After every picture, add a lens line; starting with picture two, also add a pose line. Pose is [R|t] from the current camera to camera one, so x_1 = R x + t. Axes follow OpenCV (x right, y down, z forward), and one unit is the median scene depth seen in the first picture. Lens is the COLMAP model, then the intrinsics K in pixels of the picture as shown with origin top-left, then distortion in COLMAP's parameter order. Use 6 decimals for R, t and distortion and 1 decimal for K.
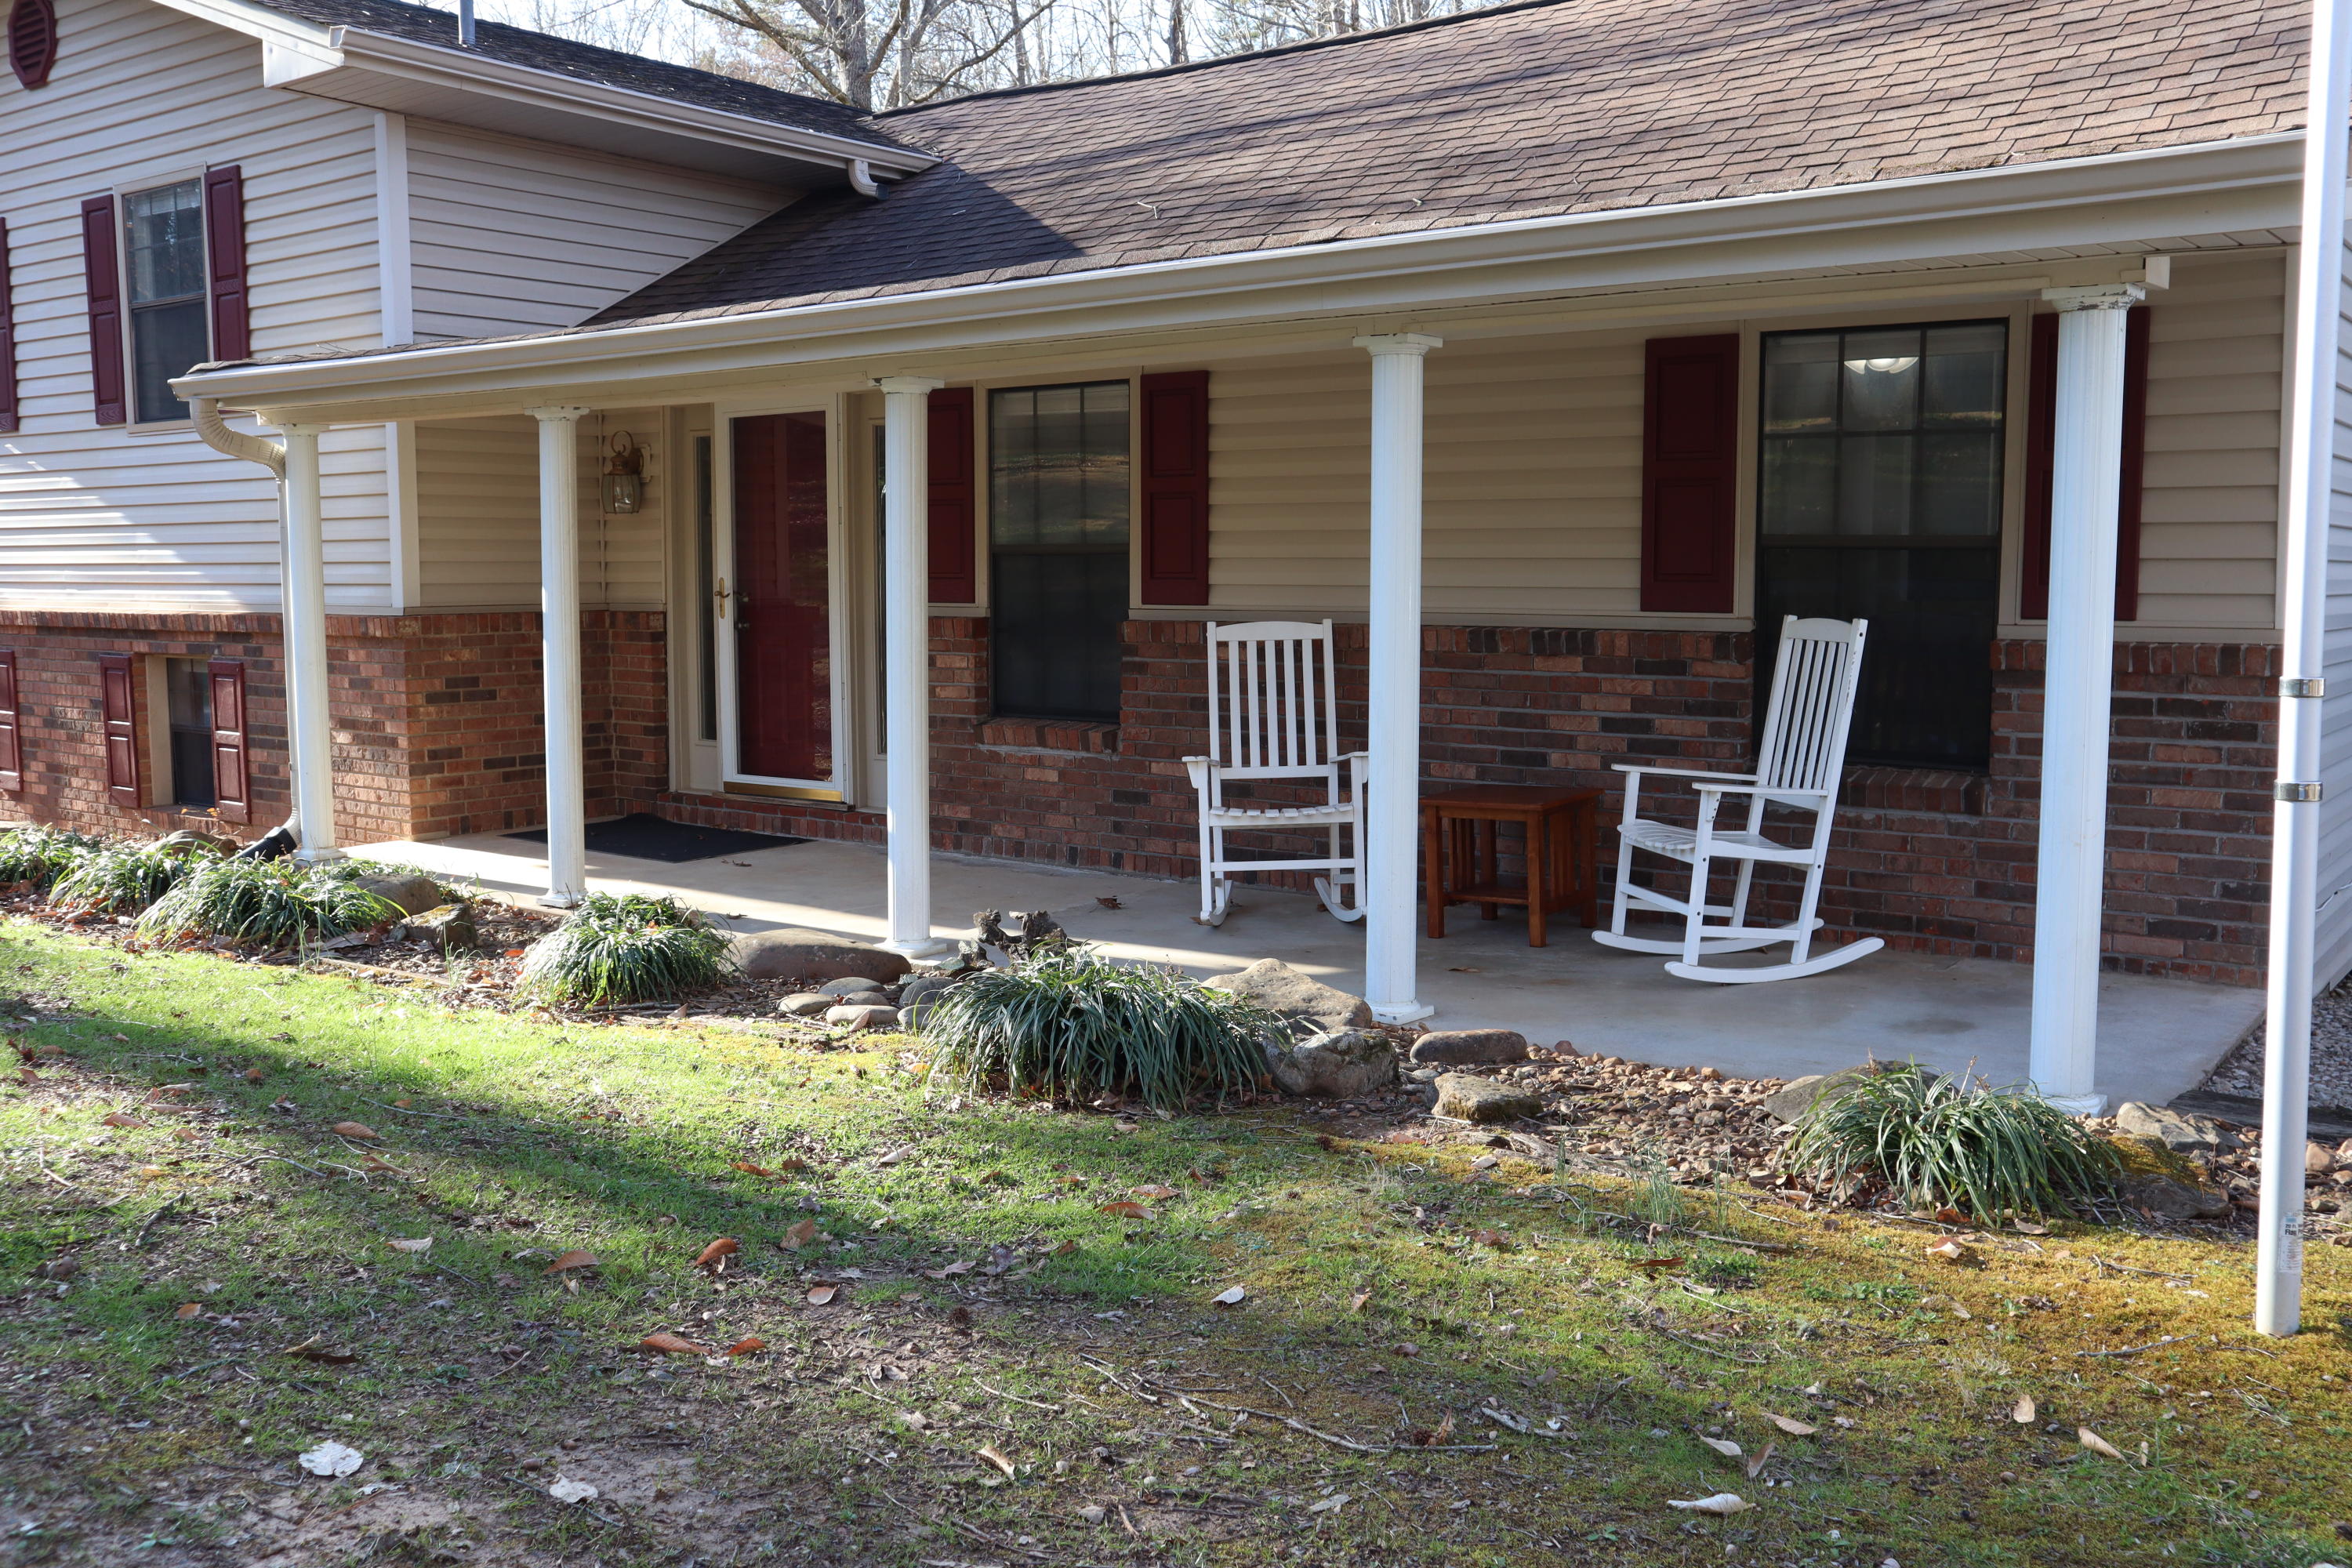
lens RADIAL K [[2115.0, 0, 1176.0], [0, 2115.0, 784.0], [0, 0, 1]] dist [-0.068232, 0.157172]
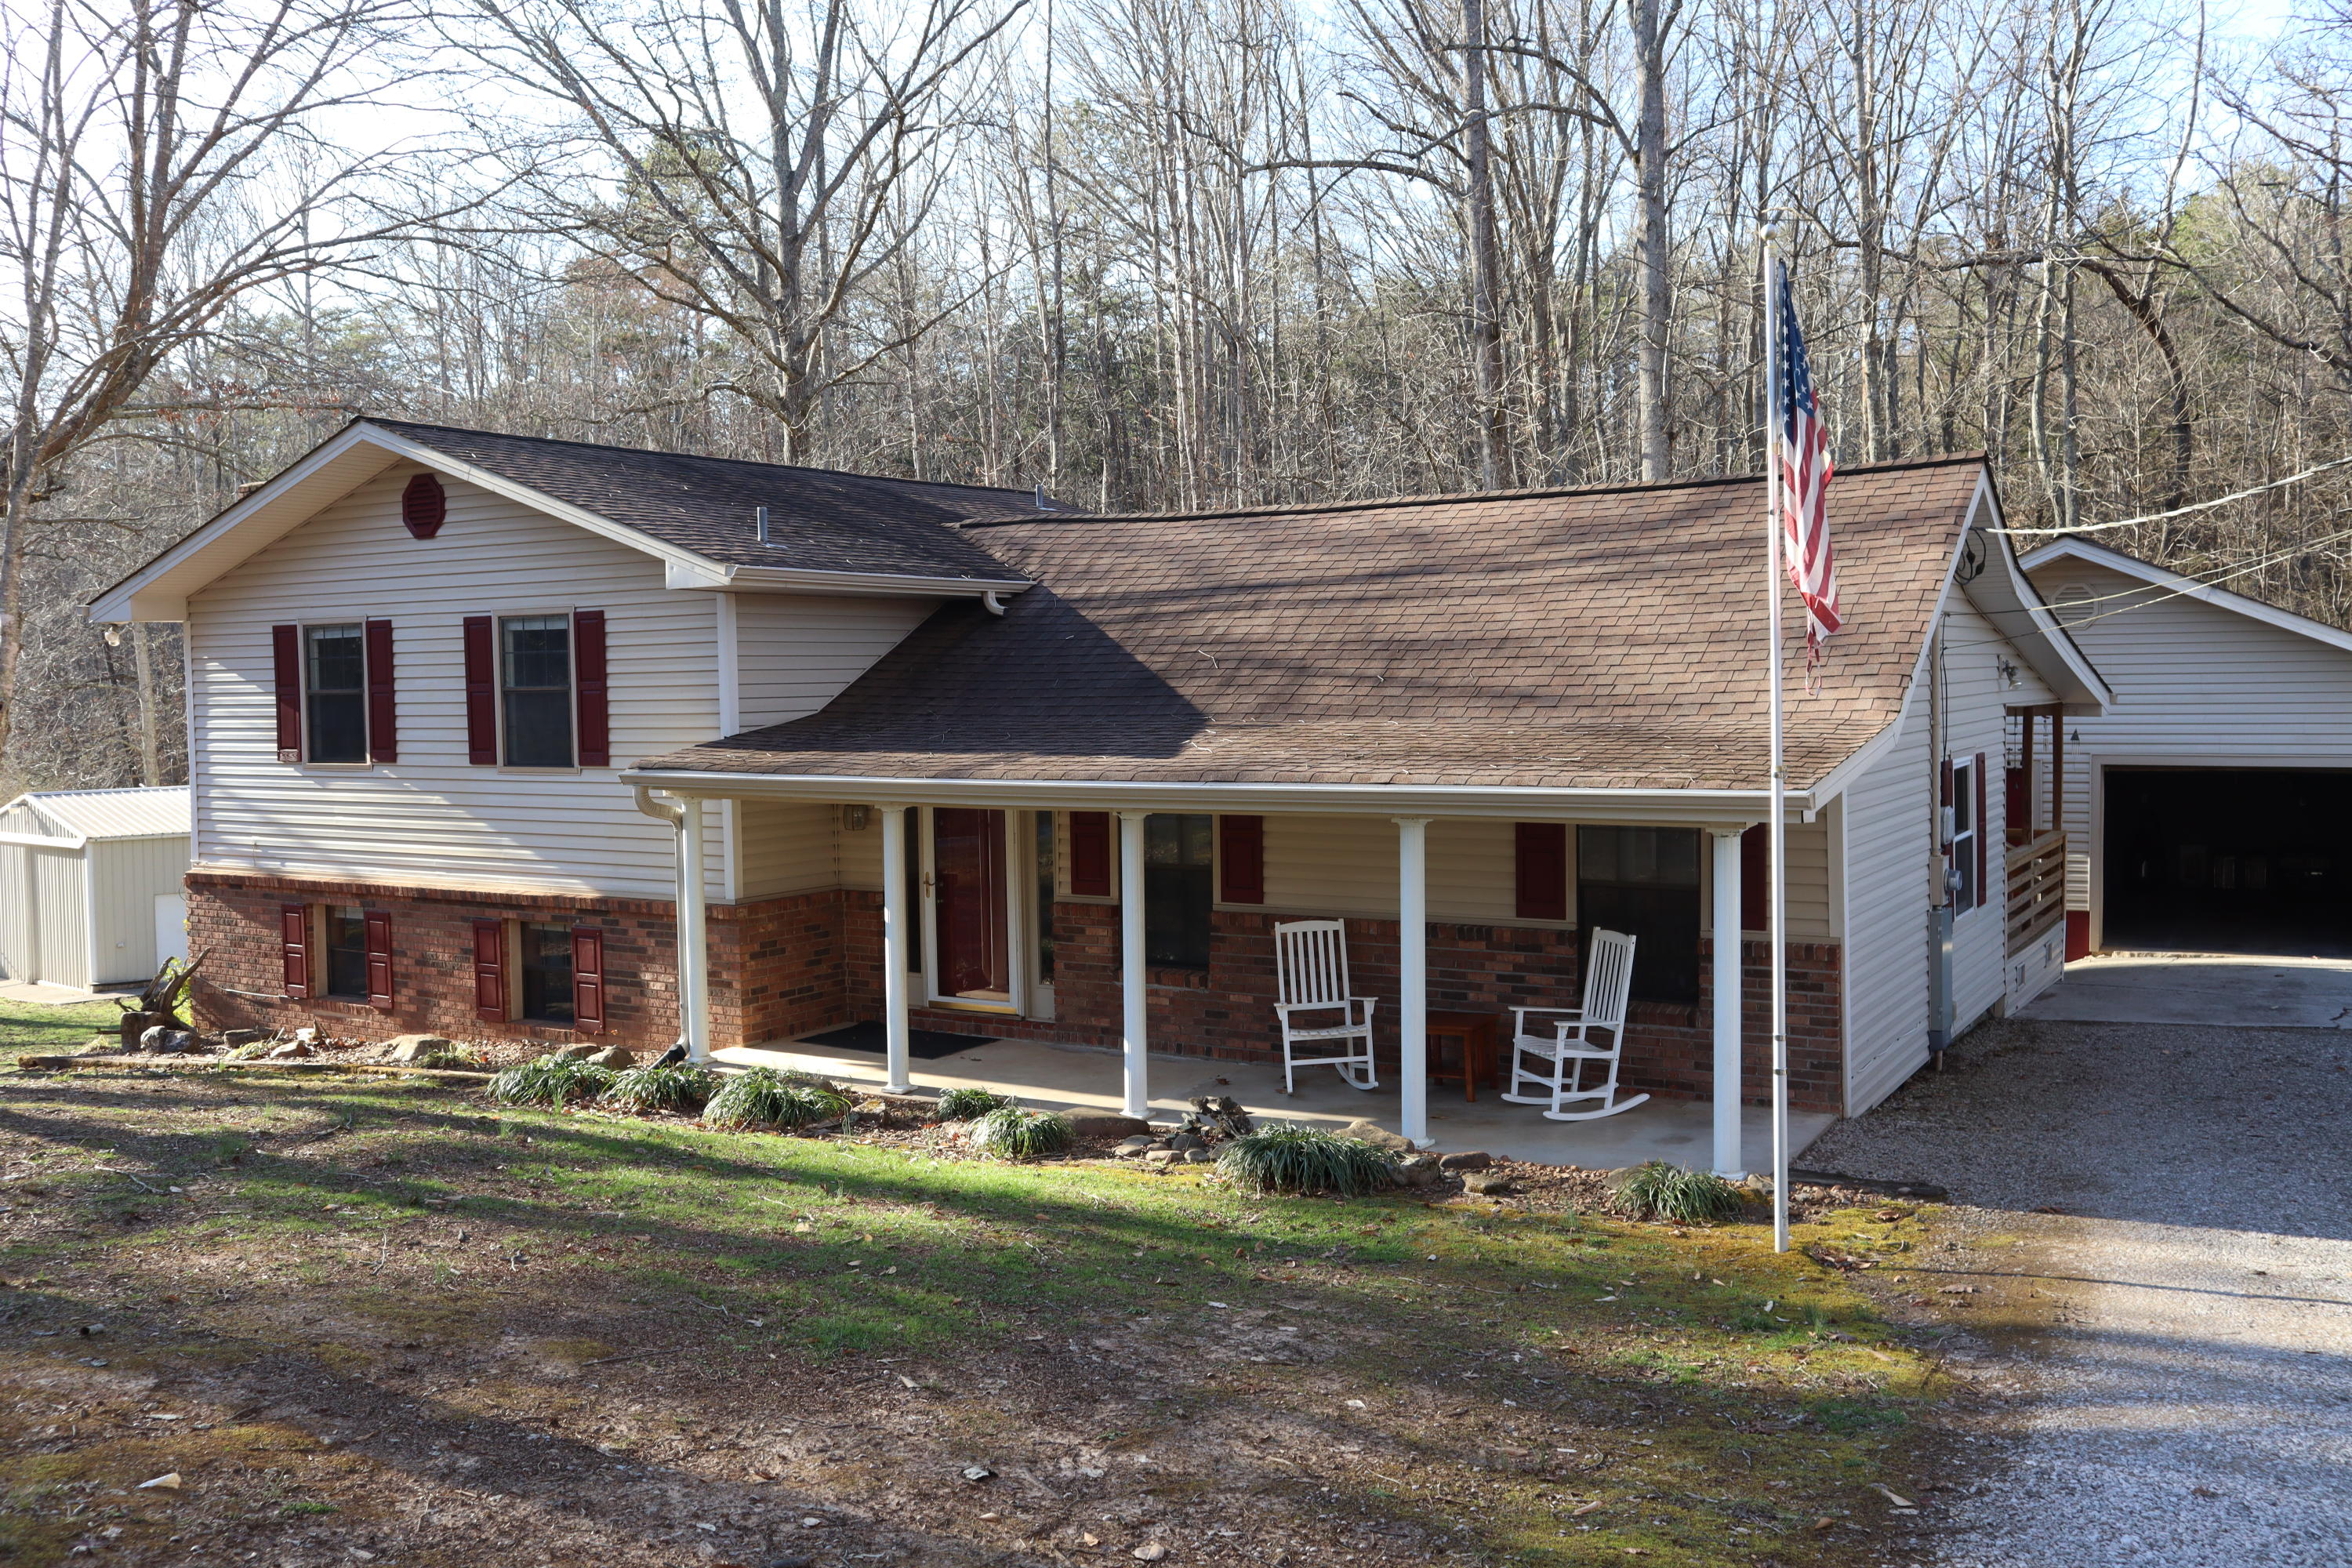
lens RADIAL K [[2048.7, 0, 1176.0], [0, 2048.7, 784.0], [0, 0, 1]] dist [-0.051764, 0.004761]
pose [[0.994727, -0.020541, 0.100480, -0.280295], [0.025392, 0.998561, -0.047242, -0.132521], [-0.099365, 0.049544, 0.993817, -0.839022]]
